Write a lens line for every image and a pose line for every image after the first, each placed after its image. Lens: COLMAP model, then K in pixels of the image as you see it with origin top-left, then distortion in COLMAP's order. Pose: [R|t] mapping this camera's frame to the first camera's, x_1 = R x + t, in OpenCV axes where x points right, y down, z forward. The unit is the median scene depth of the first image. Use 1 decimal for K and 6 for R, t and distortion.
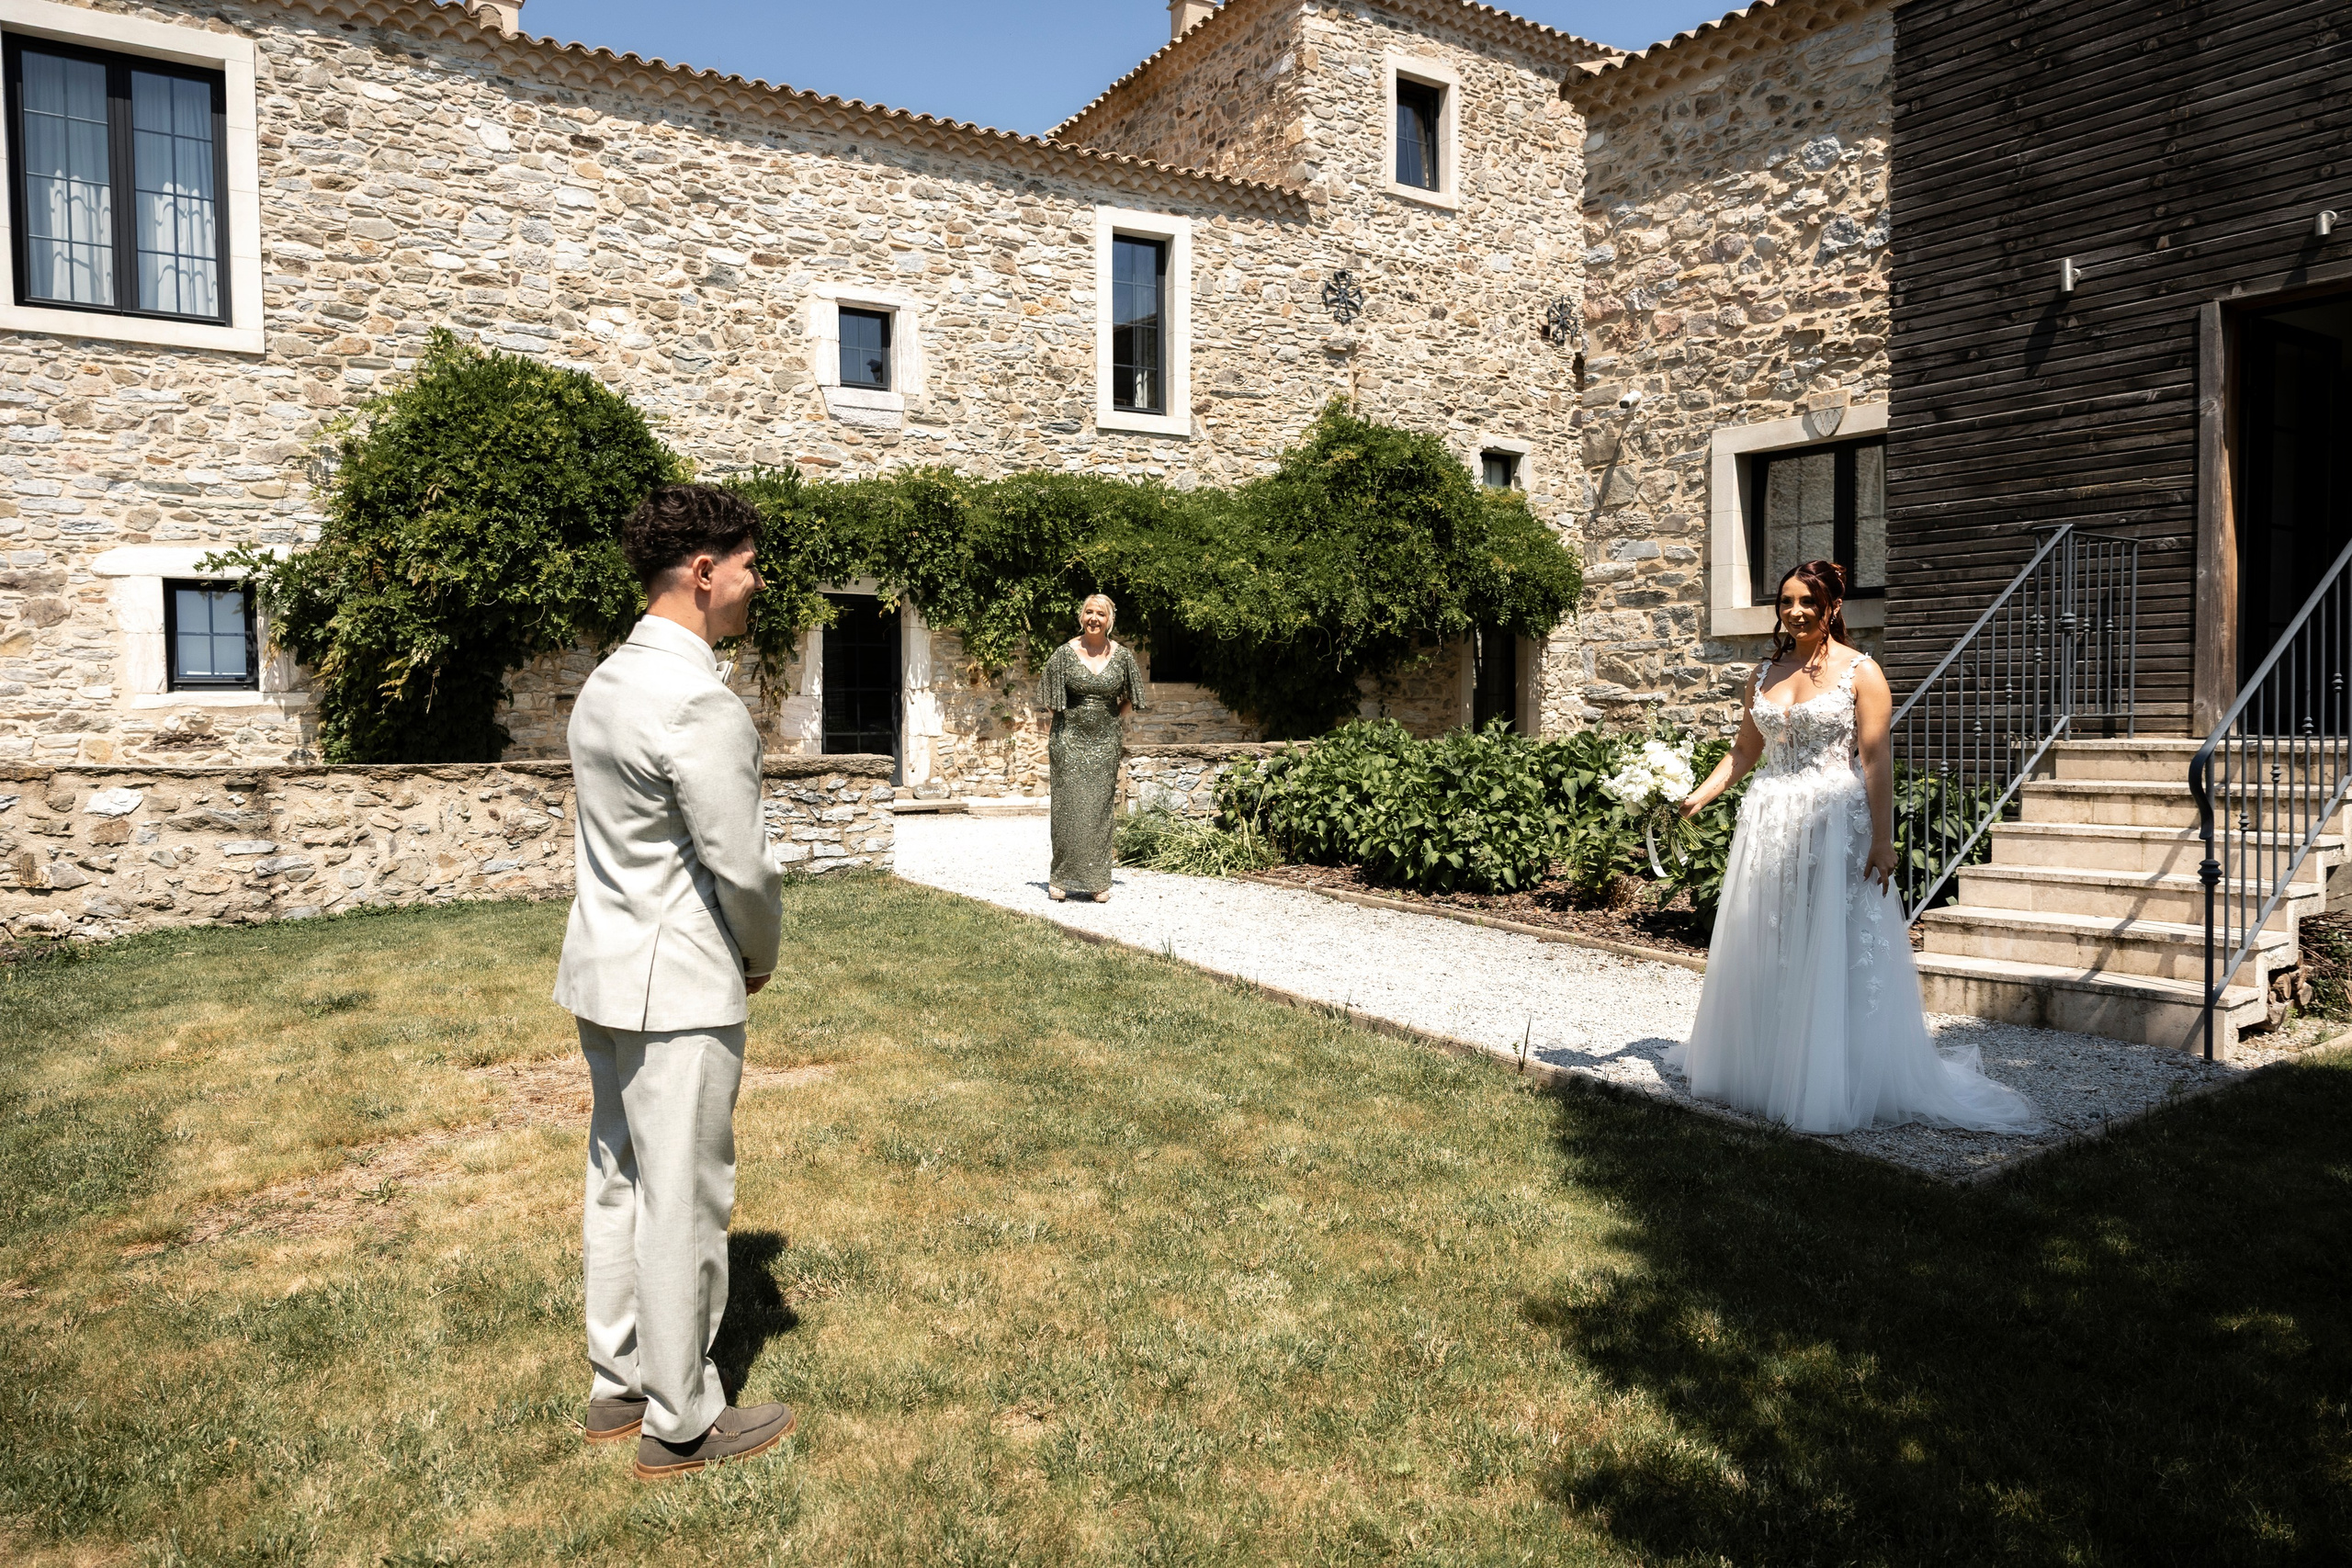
lens RADIAL K [[1559.2, 0, 1172.9], [0, 1559.2, 775.4], [0, 0, 1]] dist [-0.002603, 0.002173]
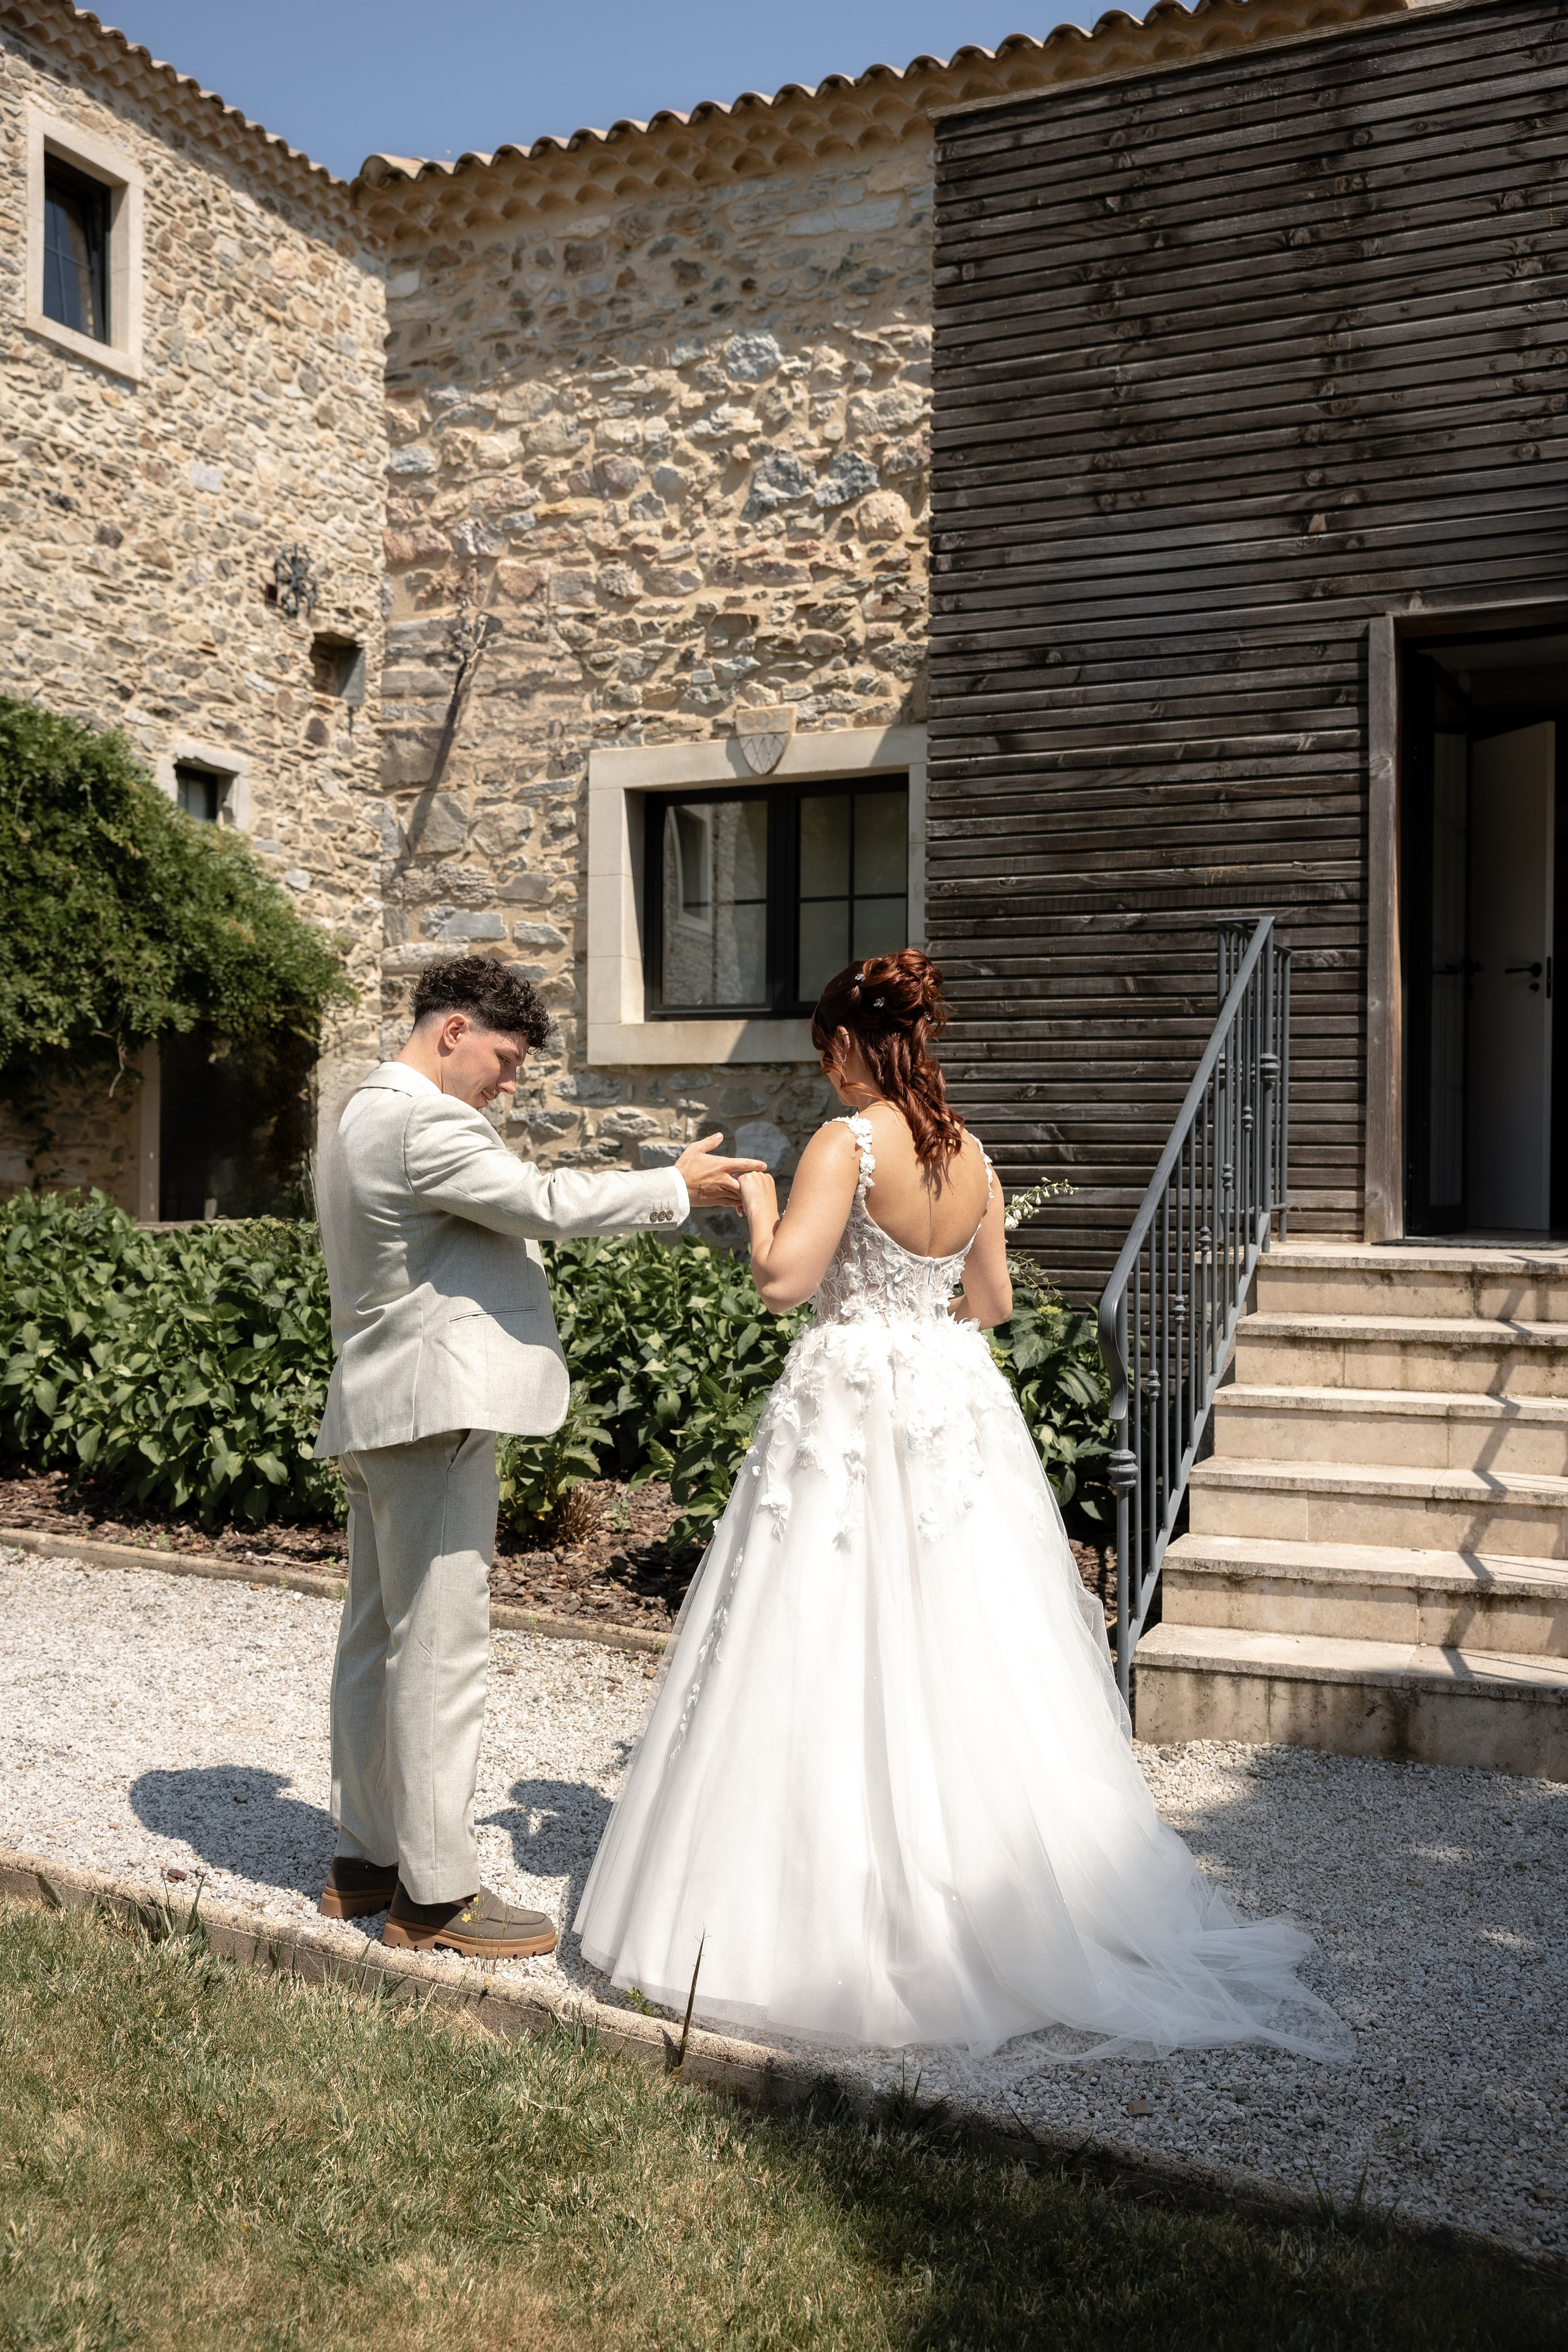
lens RADIAL K [[2108.7, 0, 795.4], [0, 2108.7, 1186.7], [0, 0, 1]] dist [-0.020063, 0.039786]
pose [[0.867033, 0.009285, 0.498165, -0.016869], [0.003671, 0.999680, -0.025022, -0.016020], [-0.498238, 0.023524, 0.866721, 0.194793]]
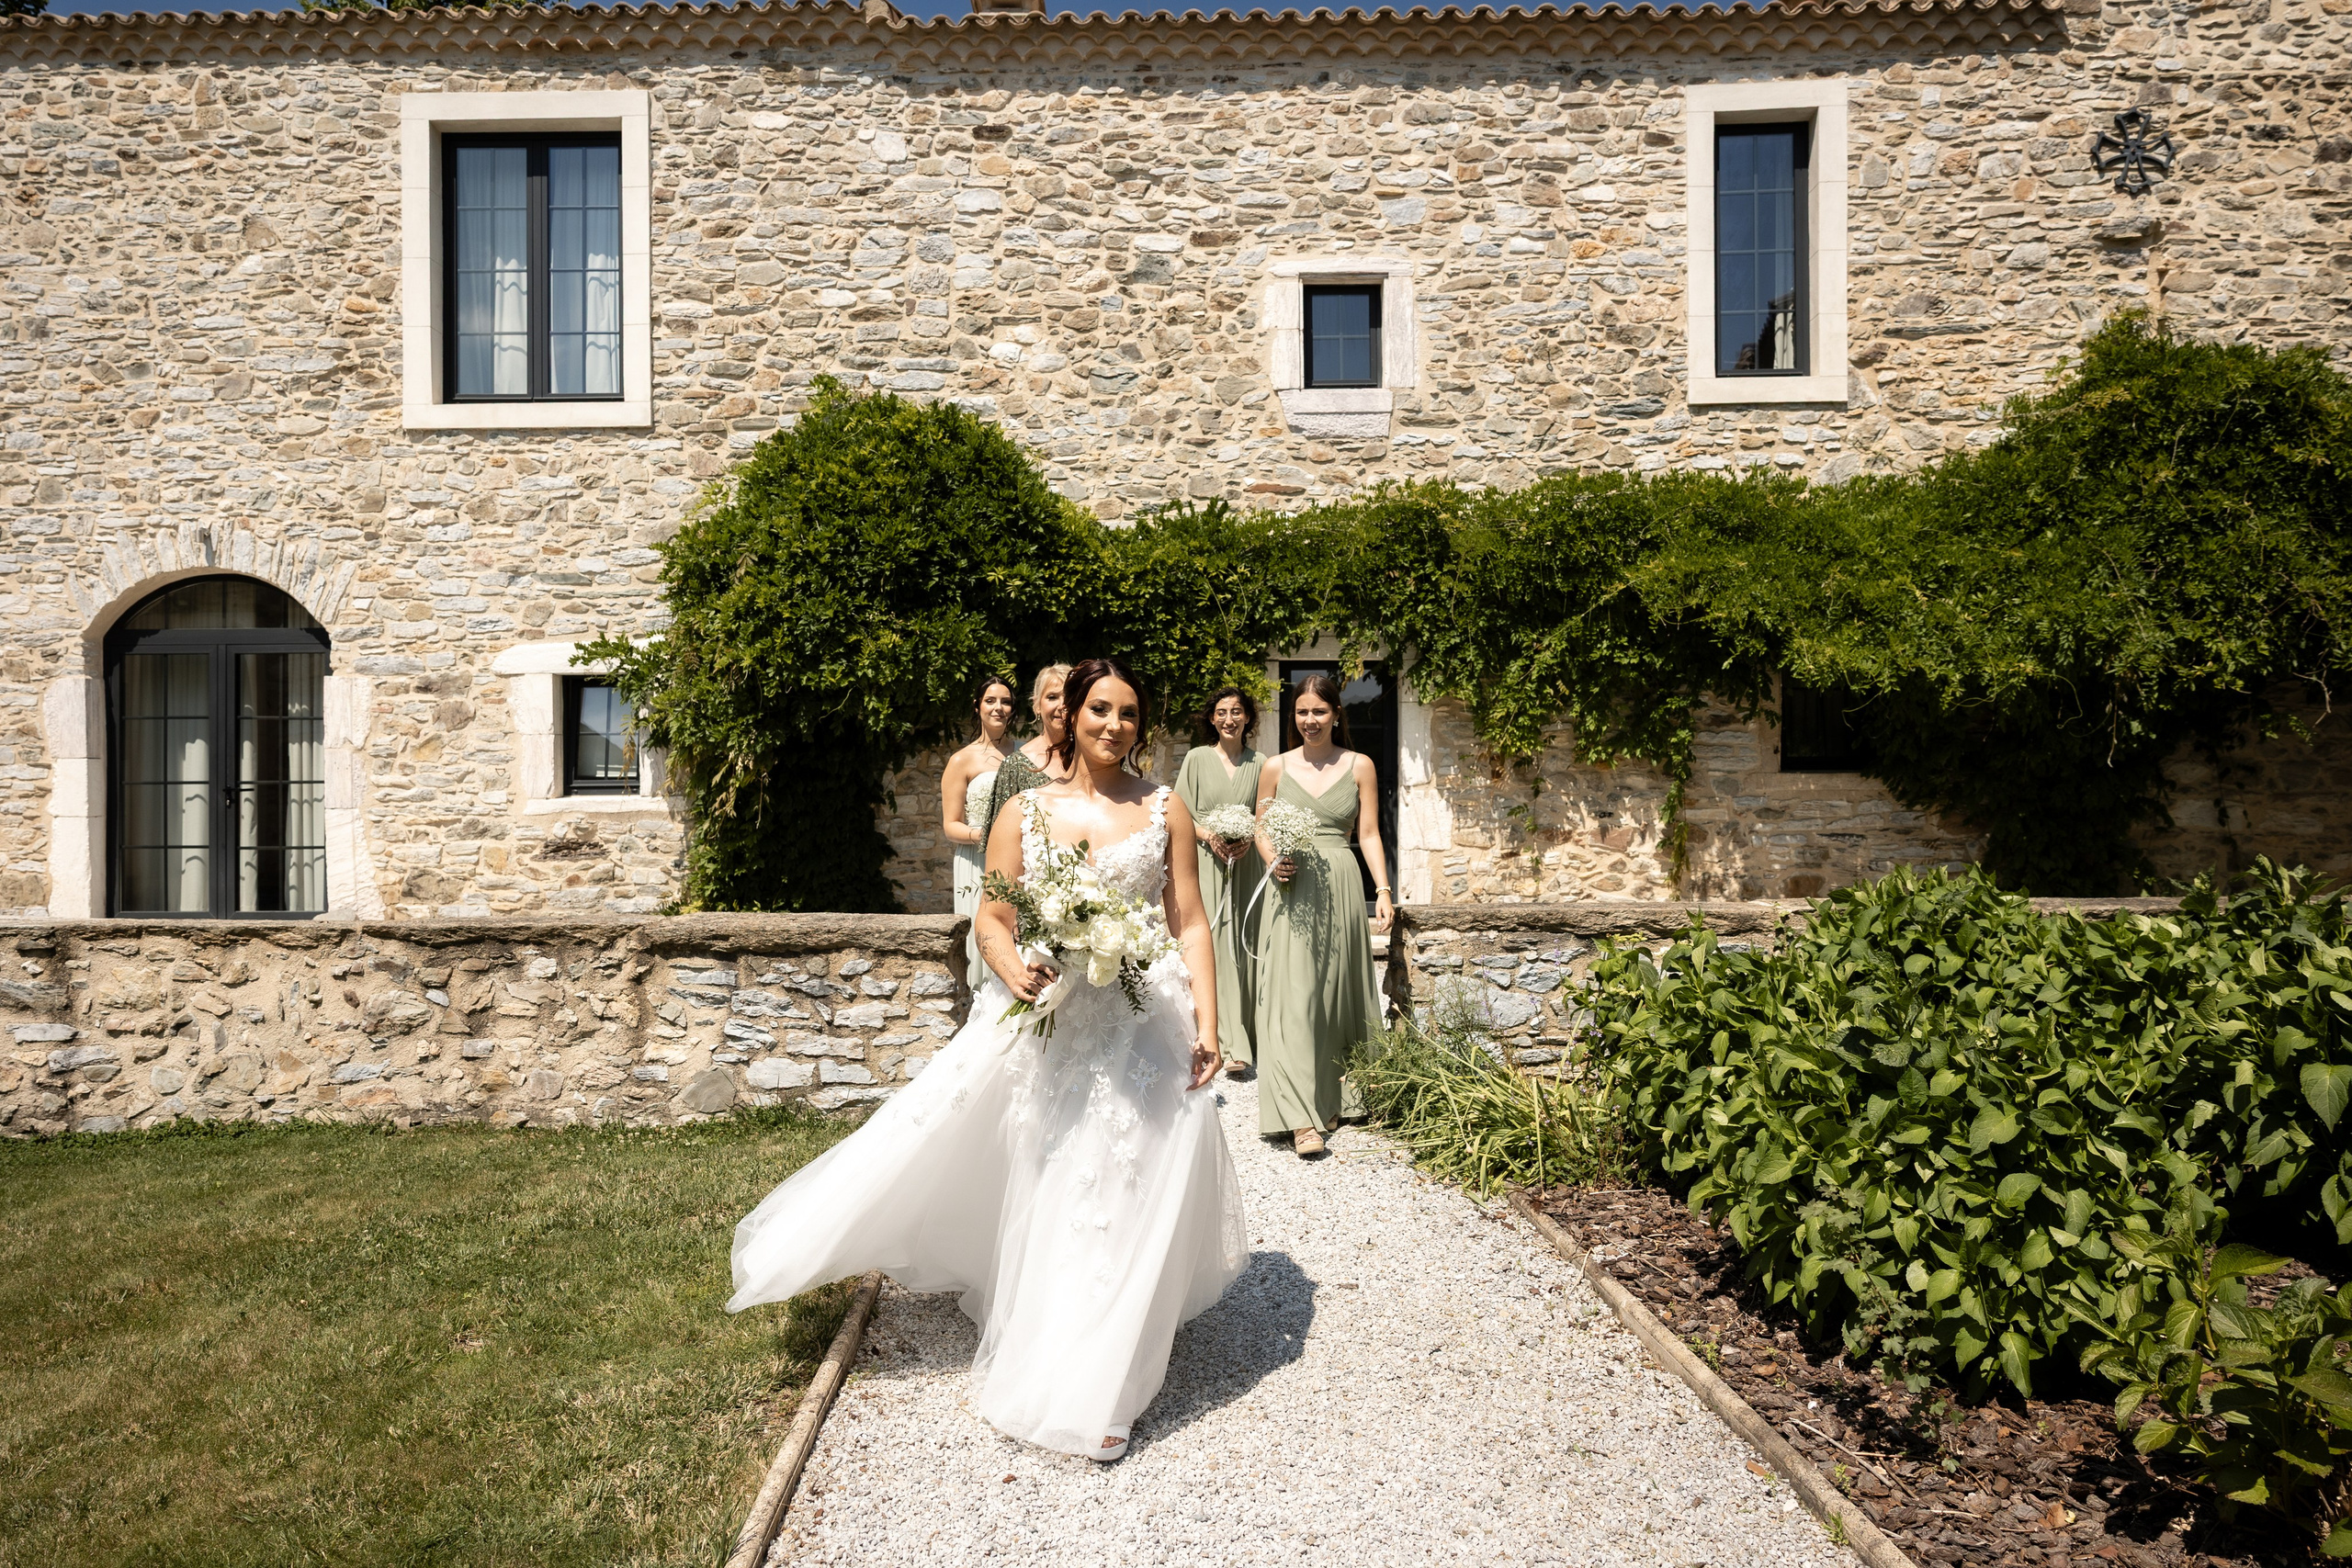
lens RADIAL K [[1559.2, 0, 1176.9], [0, 1559.2, 784.9], [0, 0, 1]] dist [-0.002603, 0.002173]
pose [[0.849210, -0.001147, -0.528055, 0.164707], [-0.019846, 0.999222, -0.034086, -0.036204], [0.527683, 0.039426, 0.848526, 0.405498]]
